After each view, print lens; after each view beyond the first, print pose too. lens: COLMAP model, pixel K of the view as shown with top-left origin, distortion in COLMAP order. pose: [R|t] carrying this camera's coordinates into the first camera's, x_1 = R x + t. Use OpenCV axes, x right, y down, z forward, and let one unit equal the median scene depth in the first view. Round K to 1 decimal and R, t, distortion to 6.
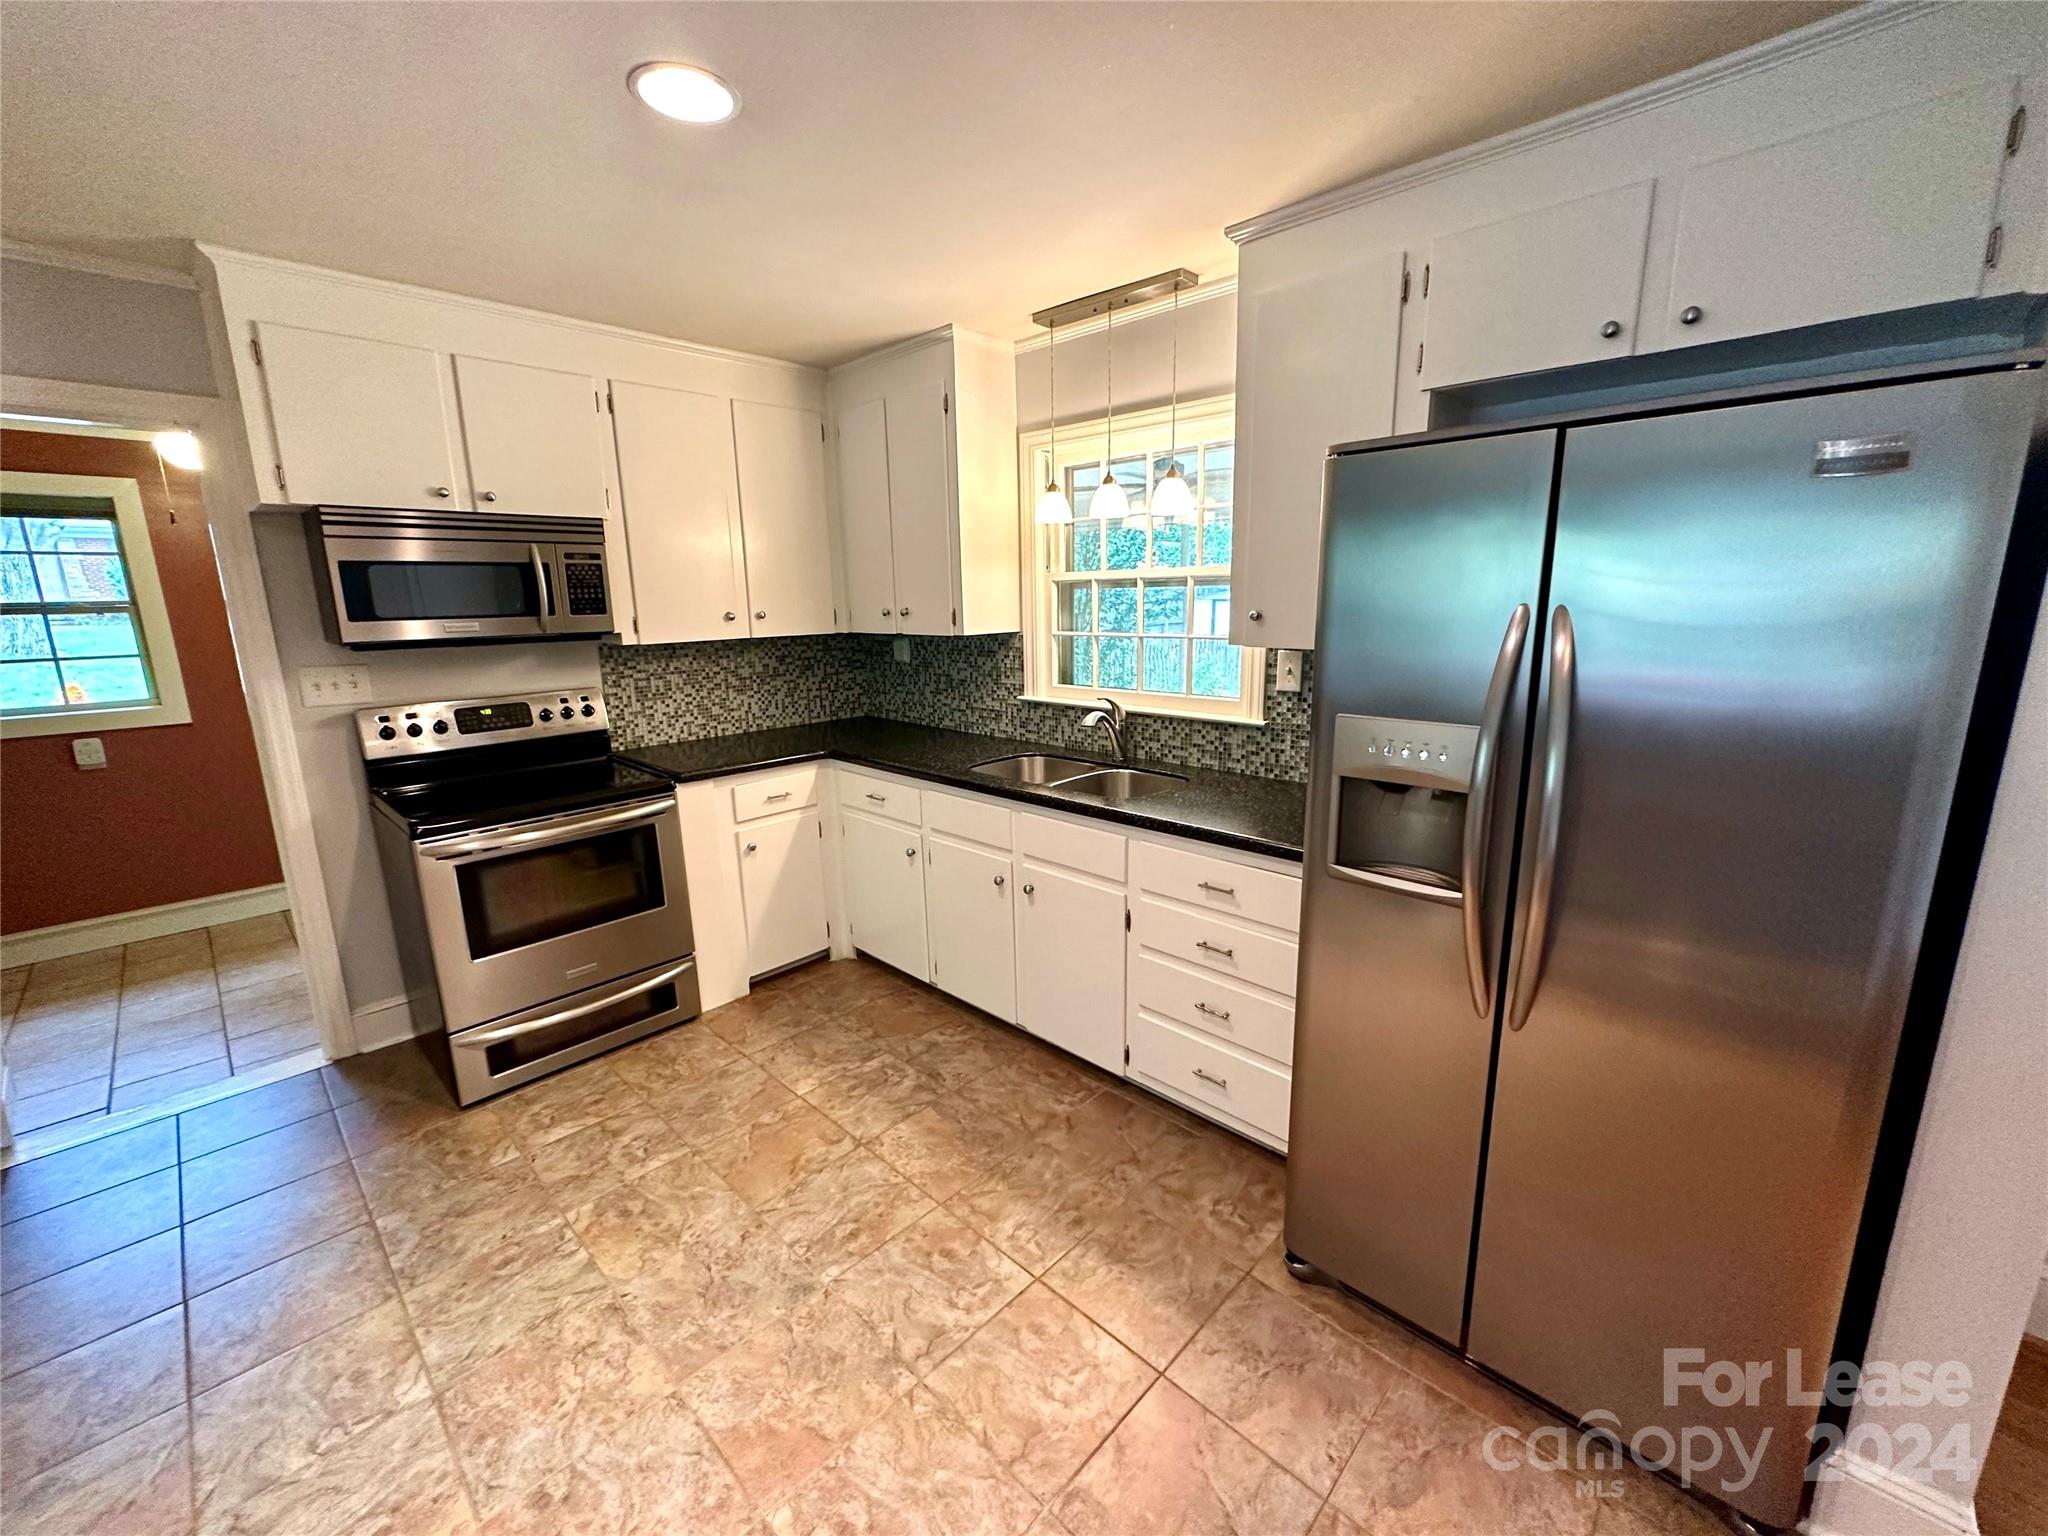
lens RADIAL K [[821.9, 0, 1022.1], [0, 821.9, 766.2], [0, 0, 1]] dist [-0.003137, 0.000796]
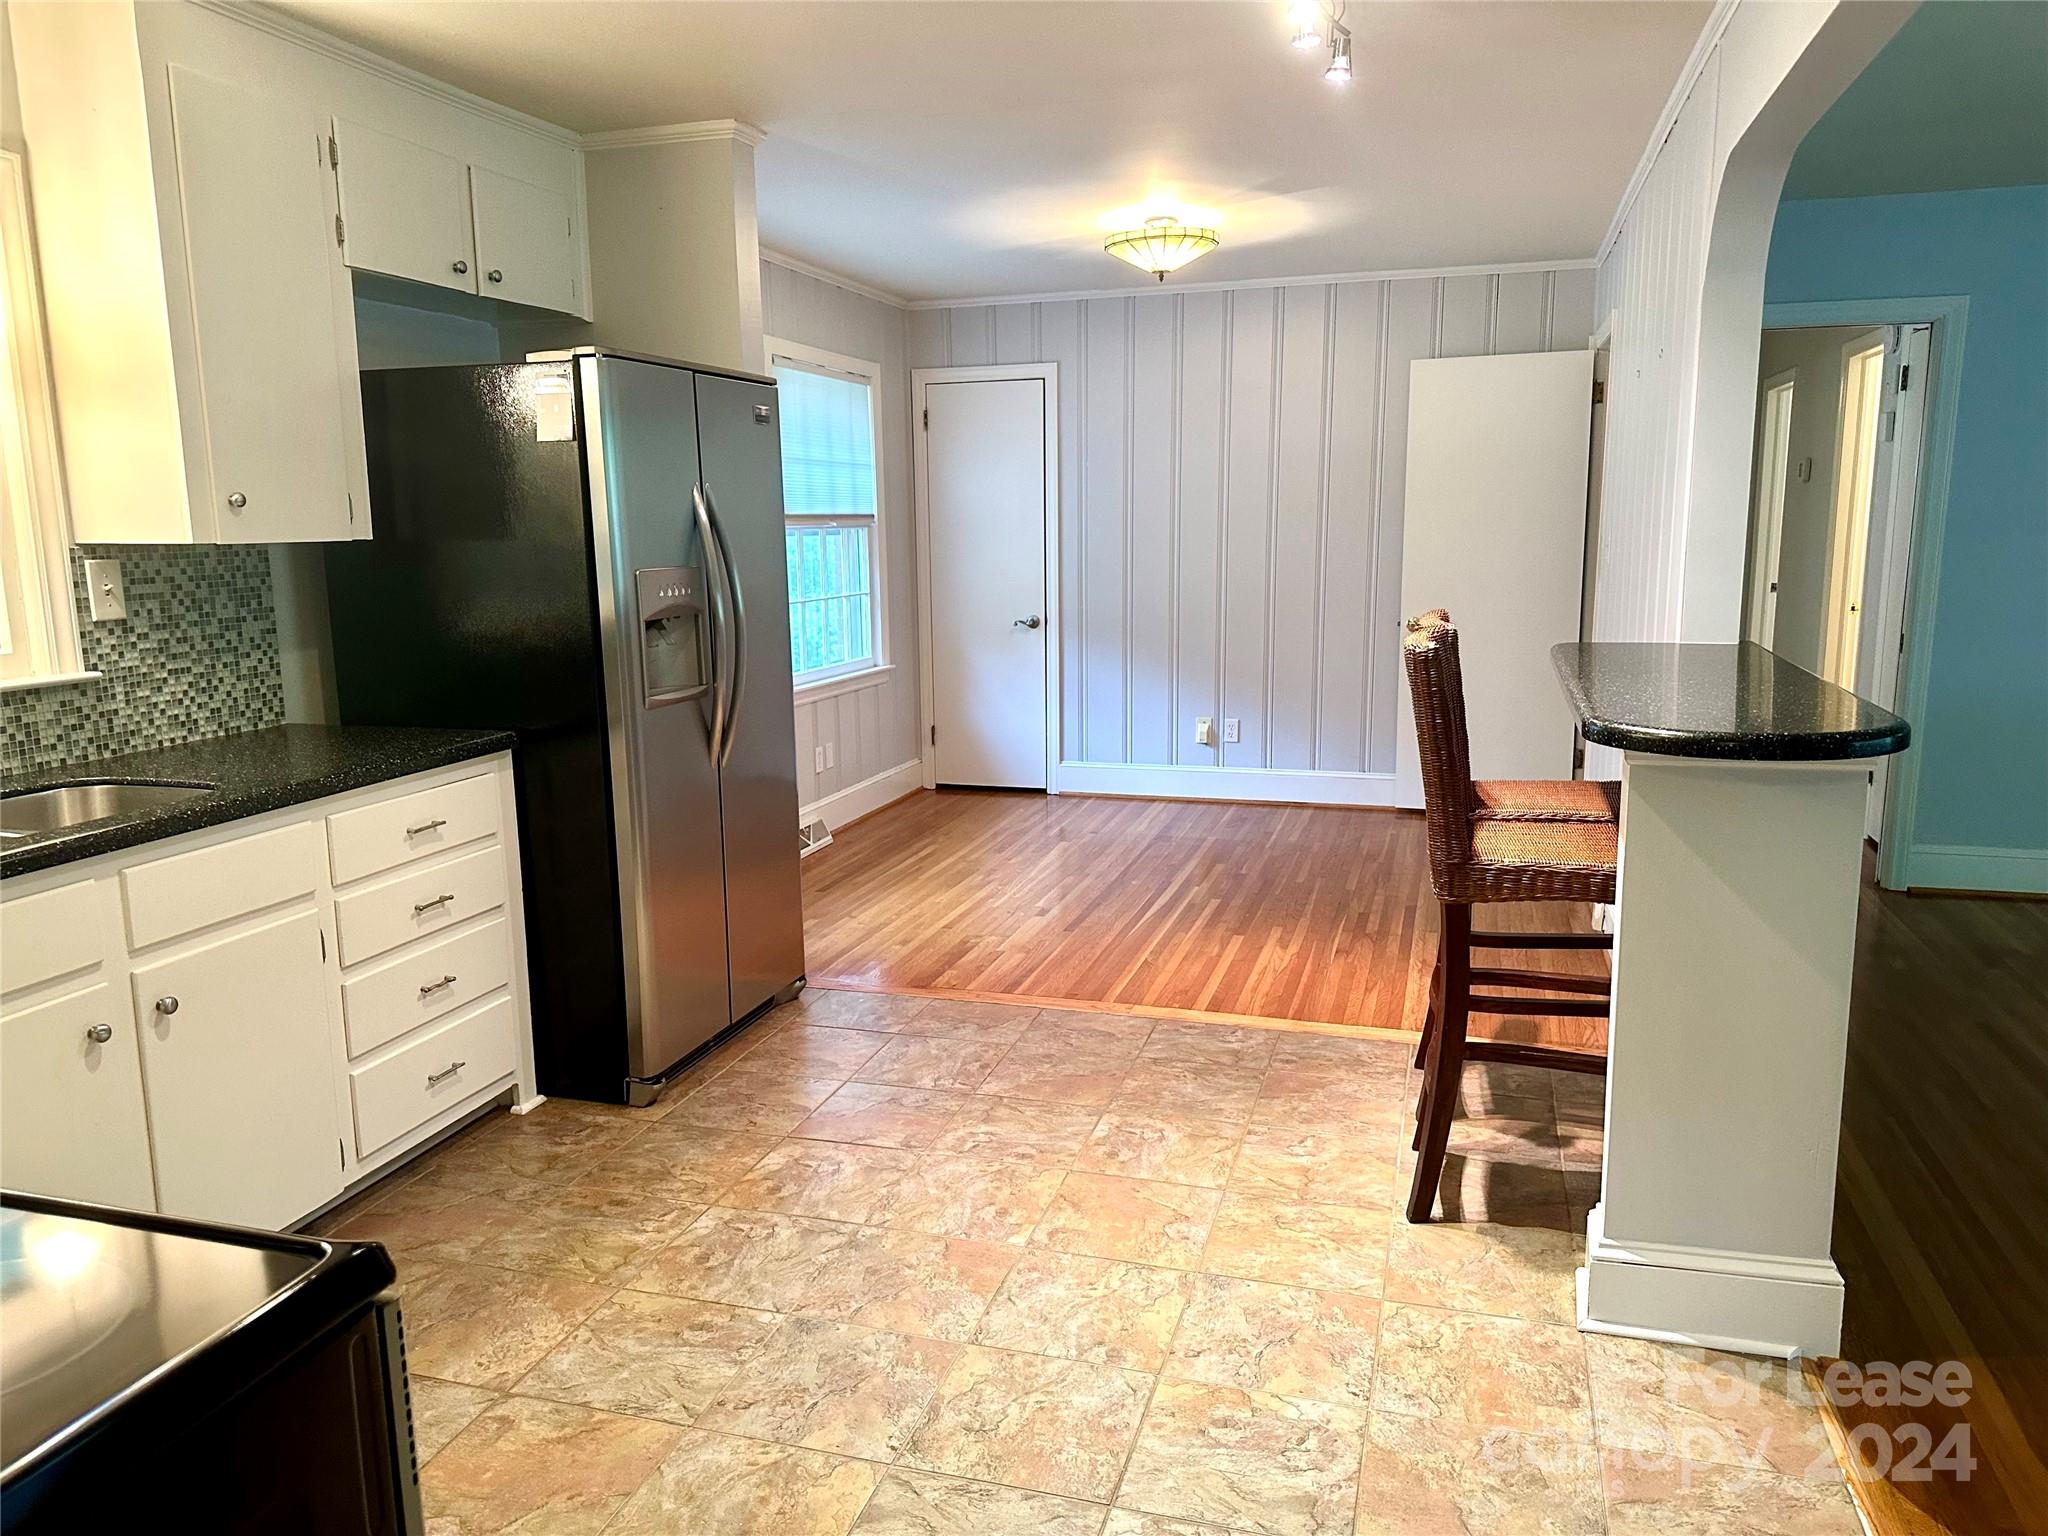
lens RADIAL K [[1434.6, 0, 1024.0], [0, 1434.6, 768.0], [0, 0, 1]] dist [0.164408, -0.212354]
pose [[-0.452788, -0.132059, 0.881784, -1.001934], [0.205413, 0.946917, 0.247291, -0.112320], [-0.867634, 0.293101, -0.401626, 0.801422]]
